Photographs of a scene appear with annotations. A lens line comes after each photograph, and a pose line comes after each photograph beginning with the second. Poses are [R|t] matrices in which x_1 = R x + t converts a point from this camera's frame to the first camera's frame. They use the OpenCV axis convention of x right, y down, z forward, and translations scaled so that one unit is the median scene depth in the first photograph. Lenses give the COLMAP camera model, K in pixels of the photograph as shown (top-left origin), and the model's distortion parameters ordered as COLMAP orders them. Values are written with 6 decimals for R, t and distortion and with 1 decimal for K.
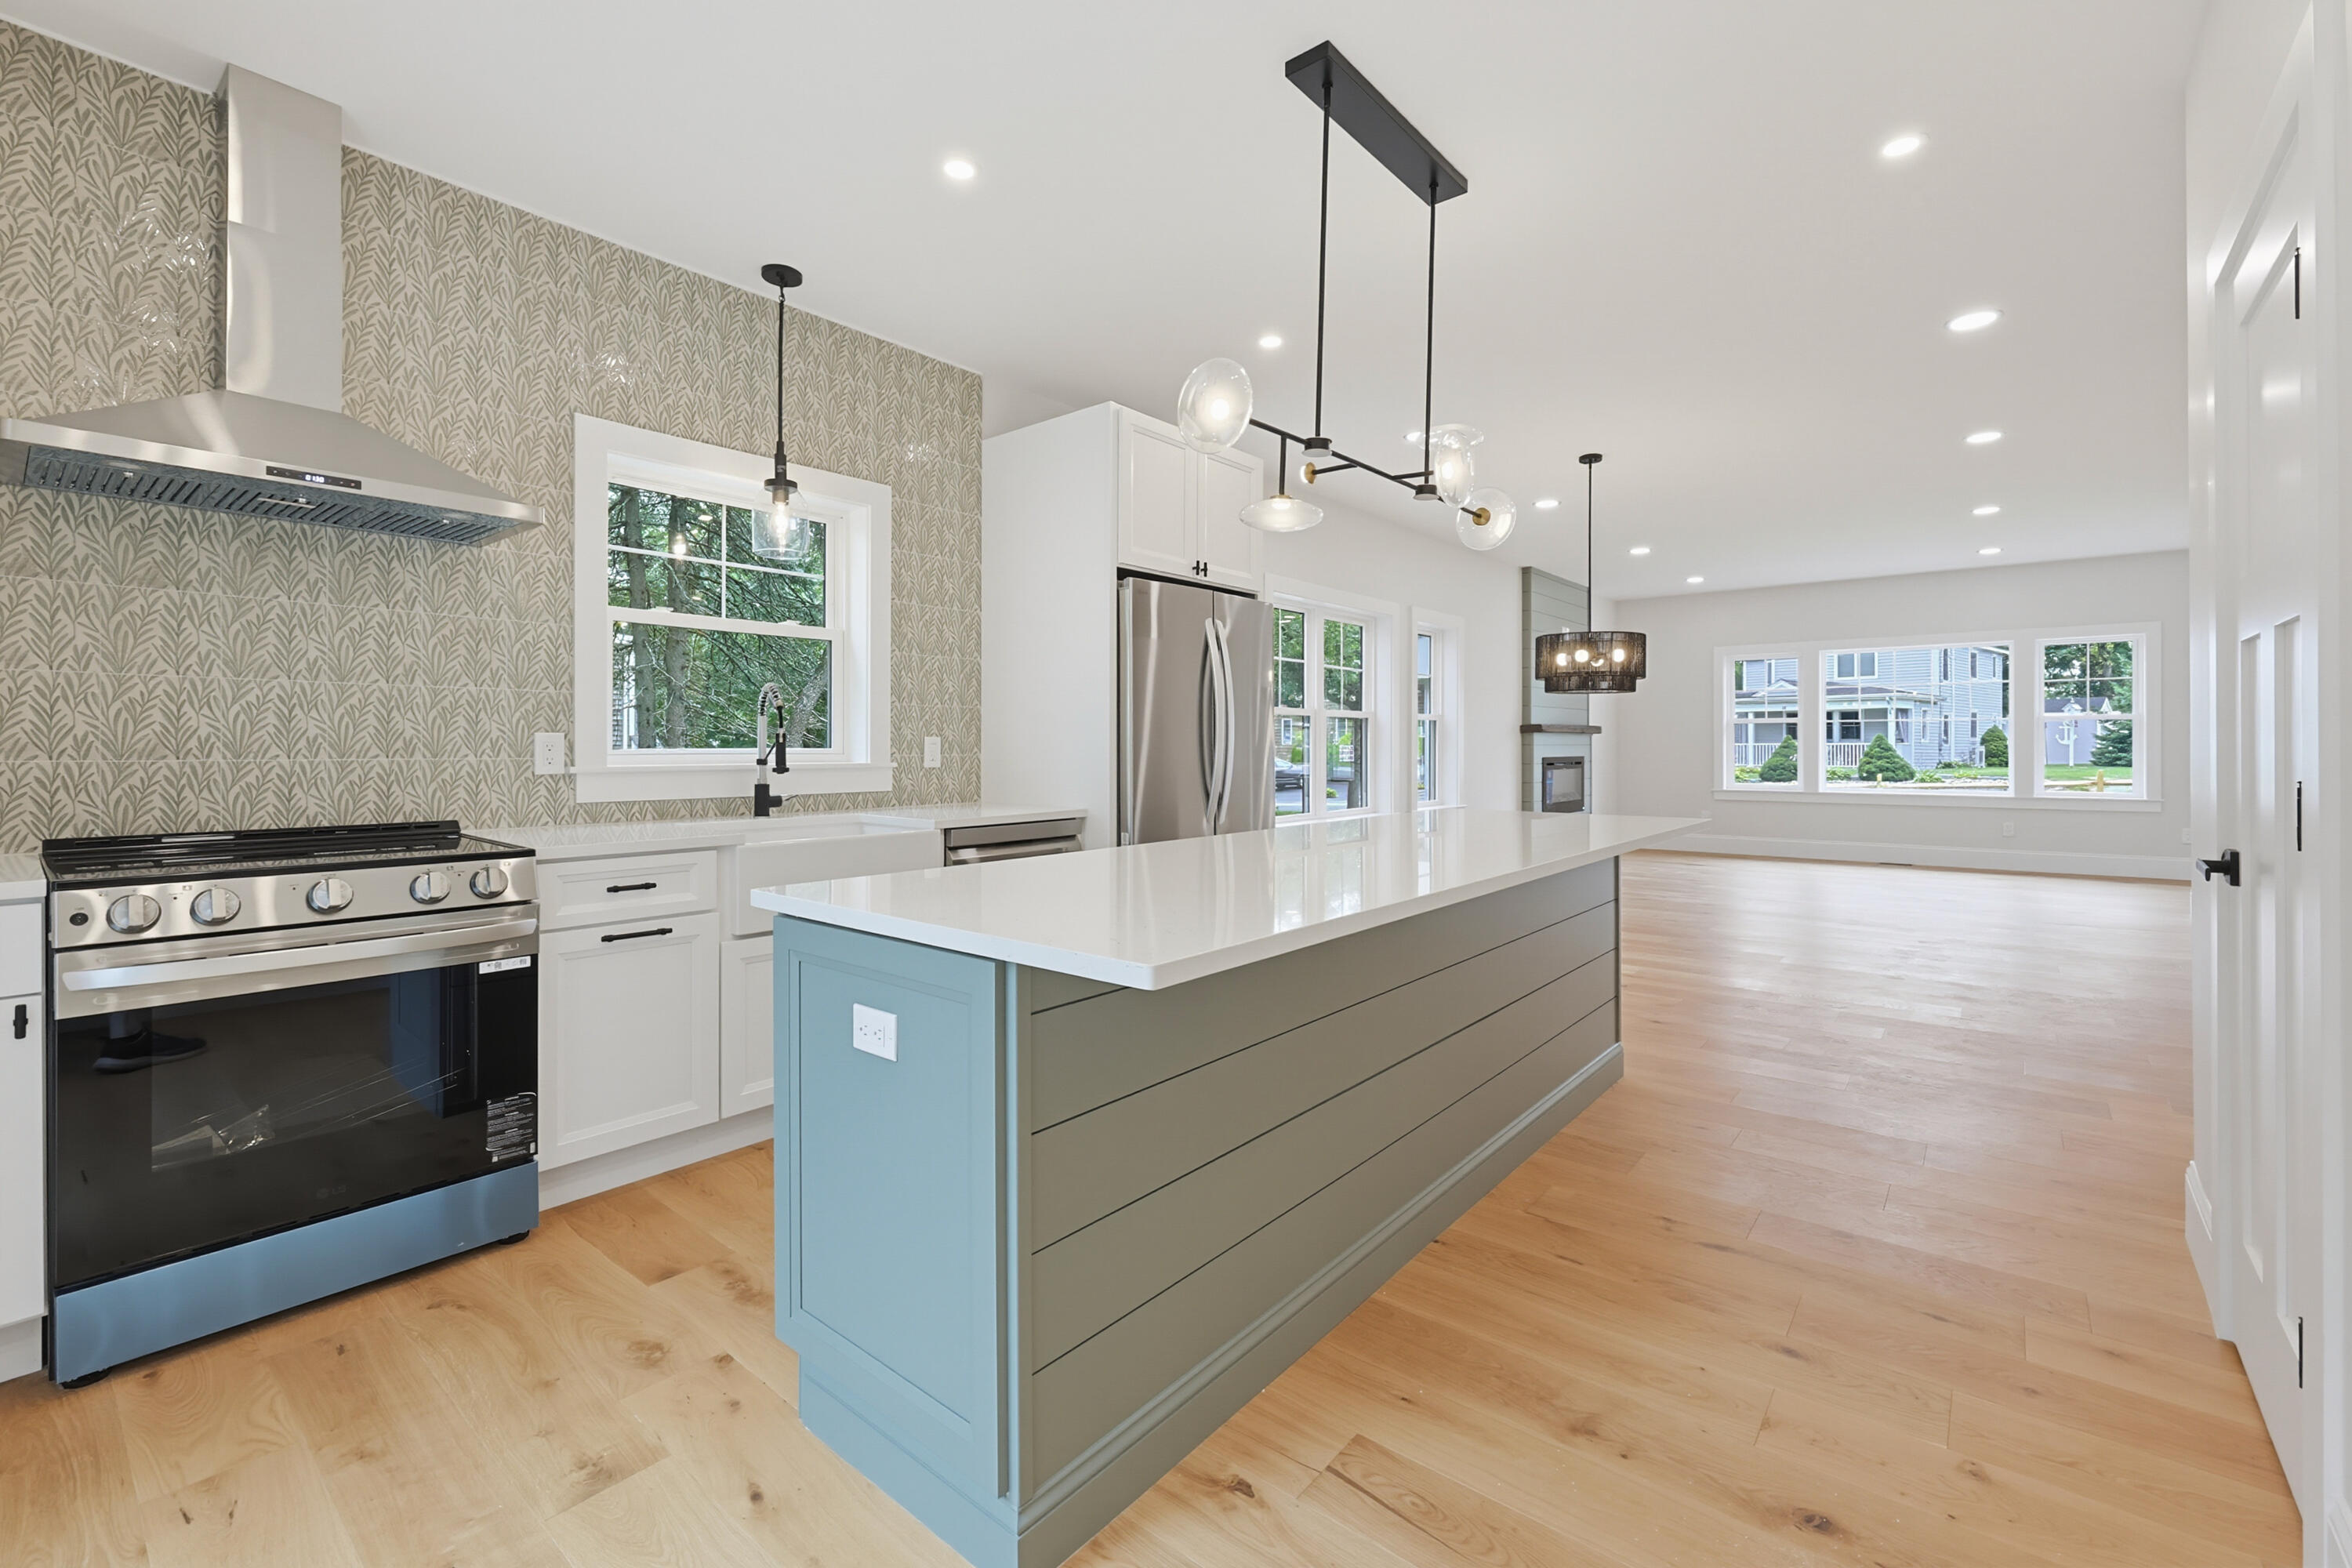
lens RADIAL K [[1004.7, 0, 1179.3], [0, 1004.7, 749.6], [0, 0, 1]] dist [-0.001750, 0.000524]
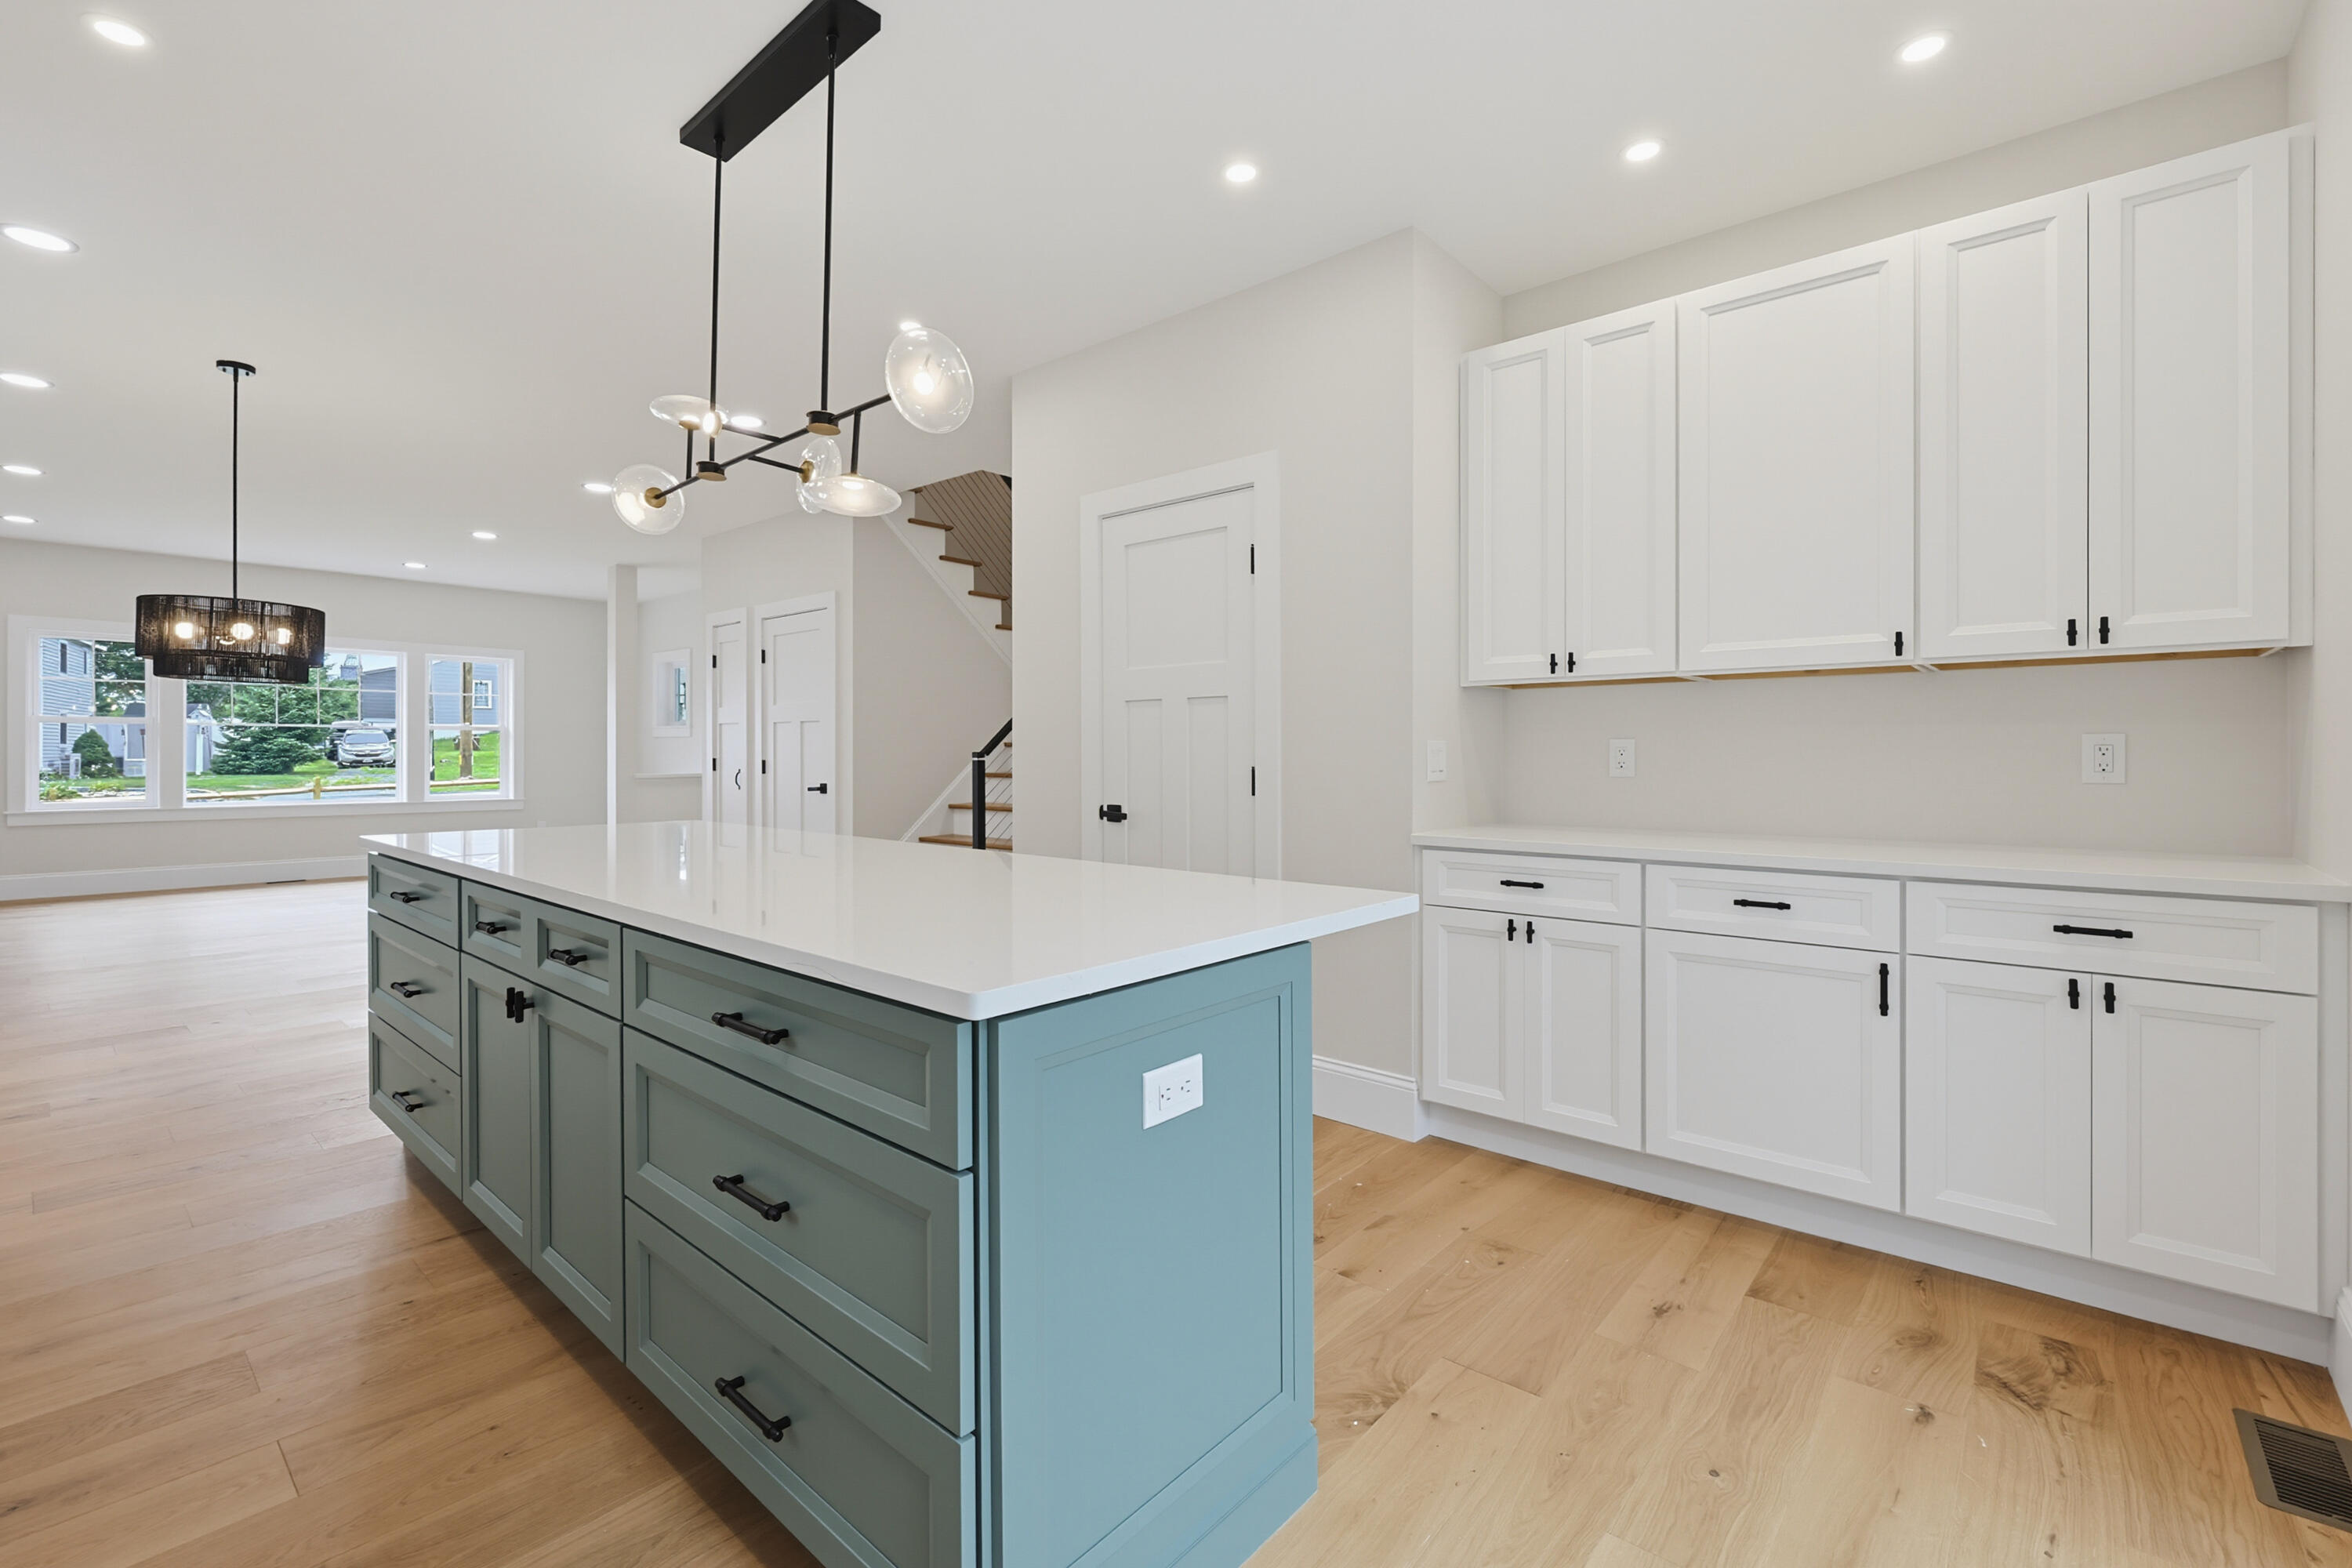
lens RADIAL K [[989.3, 0, 1184.9], [0, 989.3, 763.4], [0, 0, 1]] dist [-0.003037, -0.000306]
pose [[0.007365, -0.011068, 0.999912, -0.536323], [0.004062, 0.999931, 0.011039, 0.000827], [-0.999965, 0.003980, 0.007409, 0.470529]]
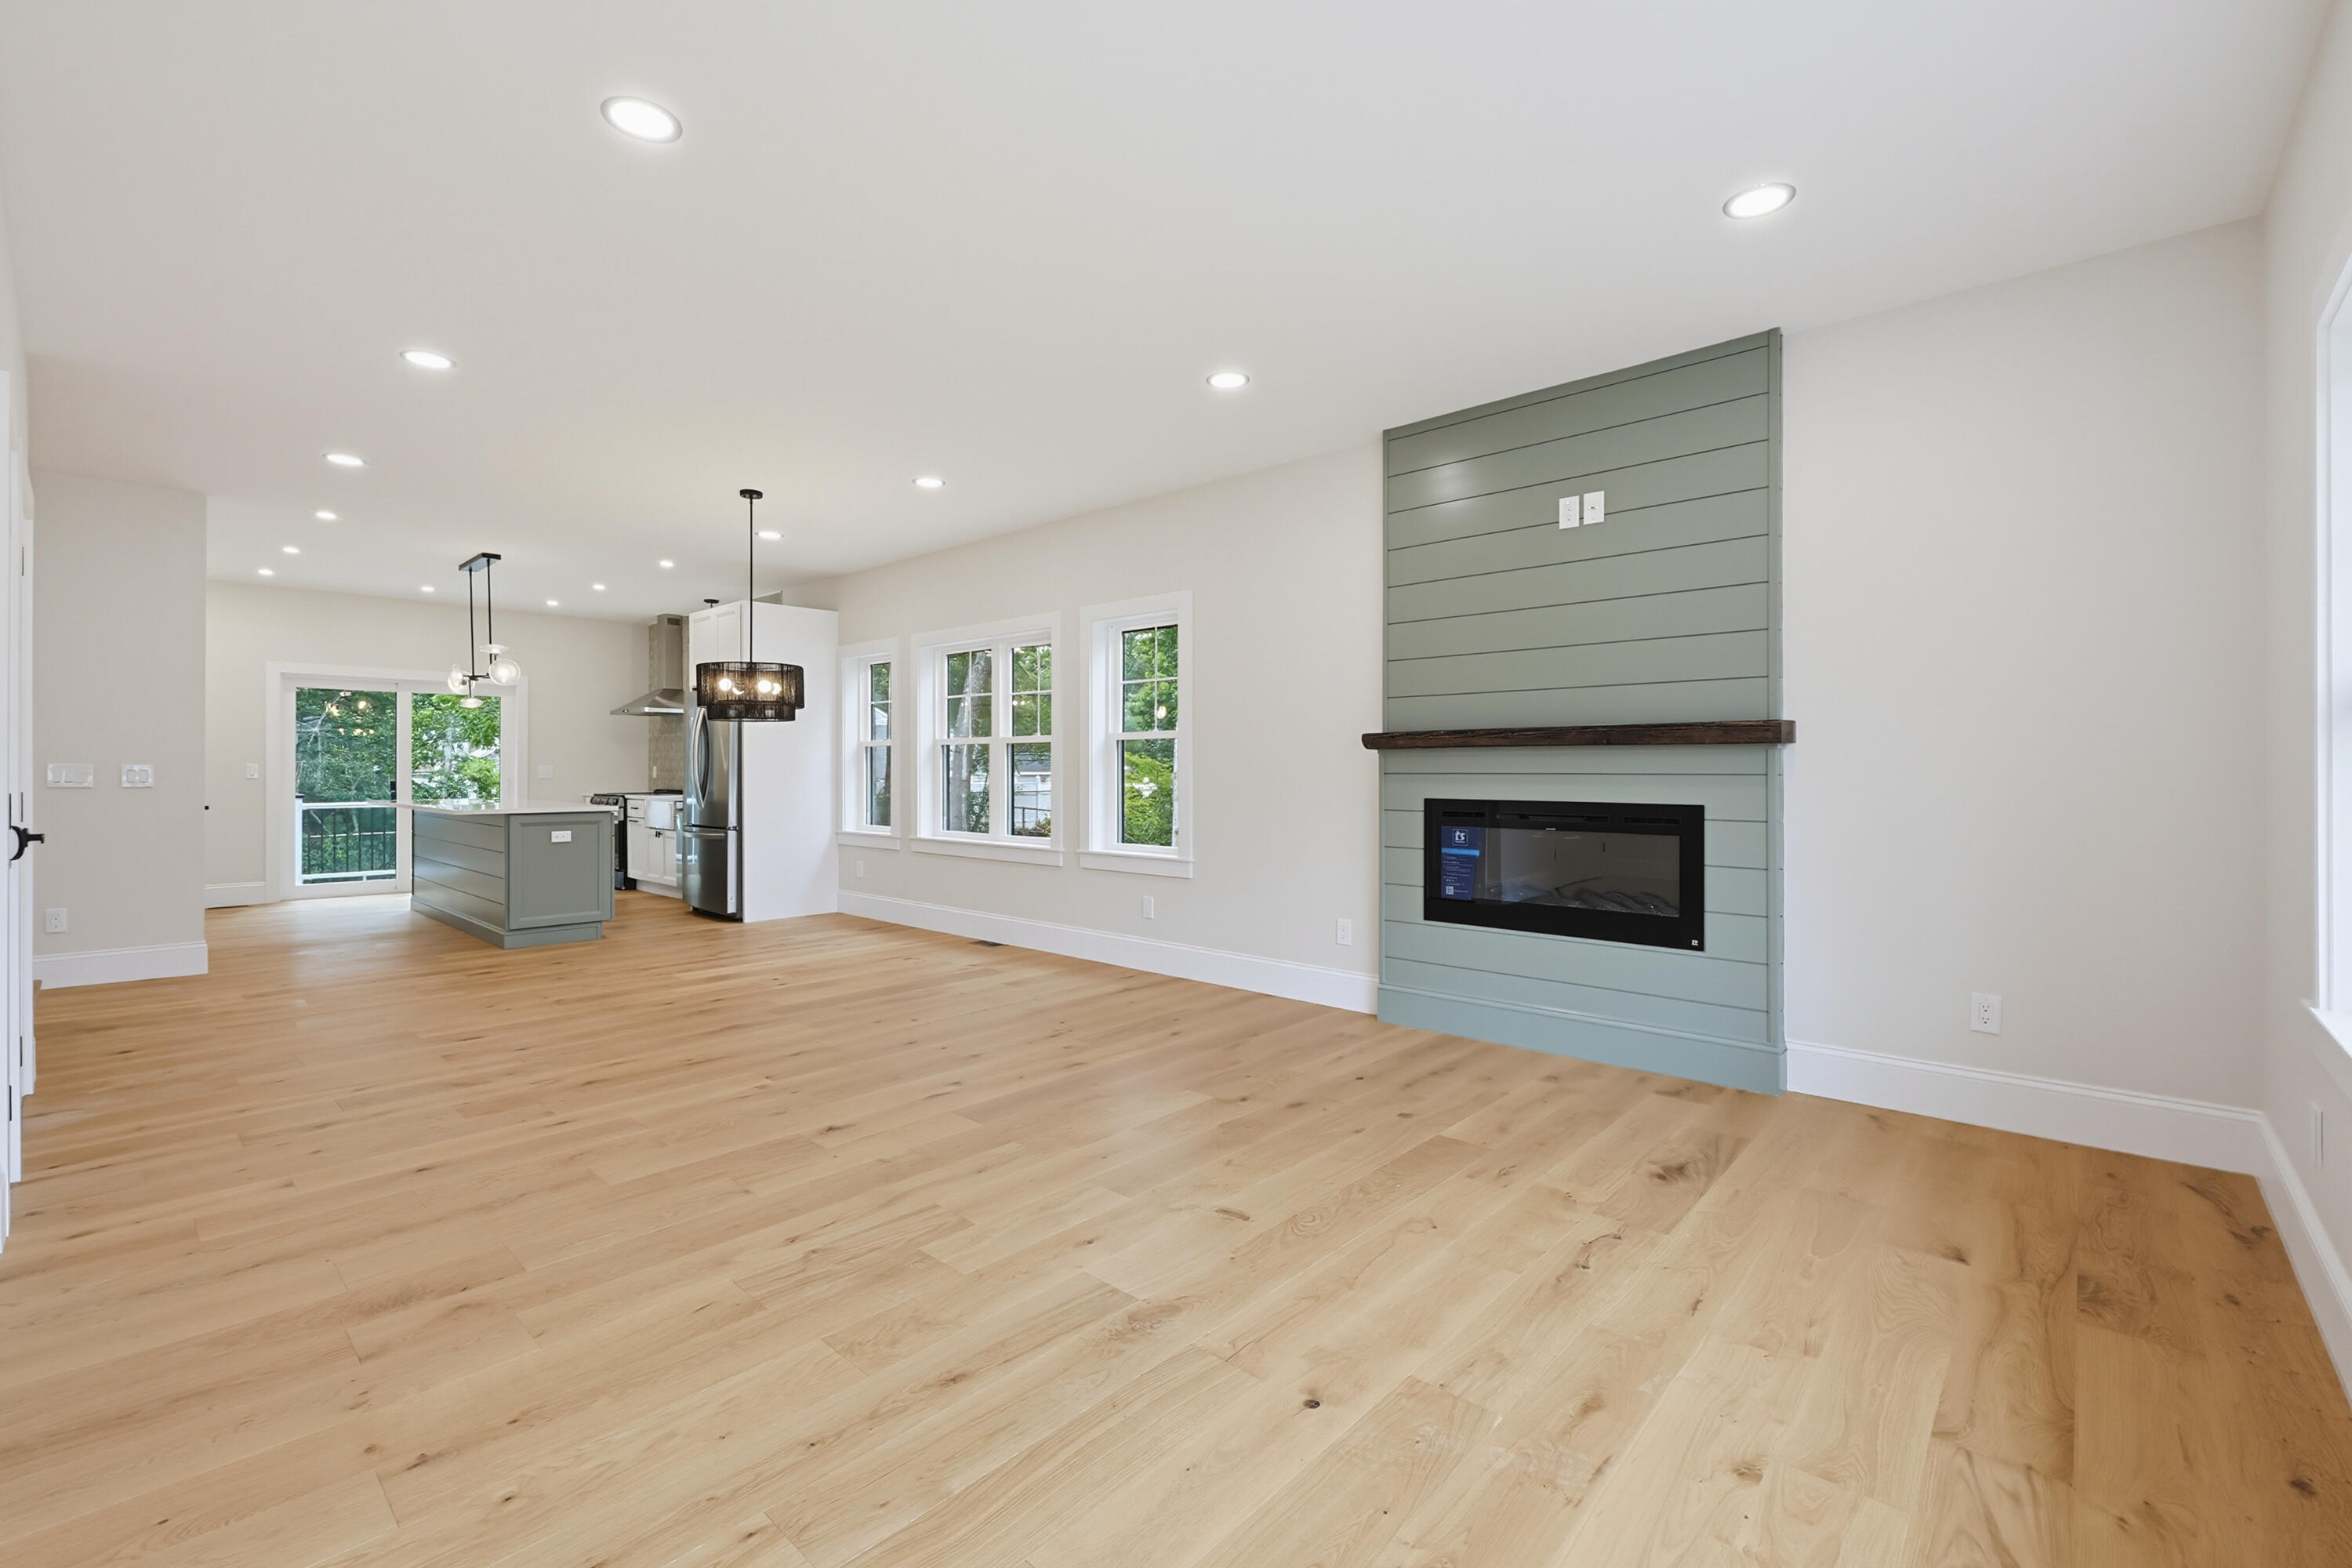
lens RADIAL K [[1003.4, 0, 1171.8], [0, 1003.4, 776.3], [0, 0, 1]] dist [0.000253, 0.000236]
pose [[-0.058015, 0.004506, -0.998306, 2.327337], [-0.005924, 0.999971, 0.004857, -0.007185], [0.998298, 0.006195, -0.057987, 2.455142]]
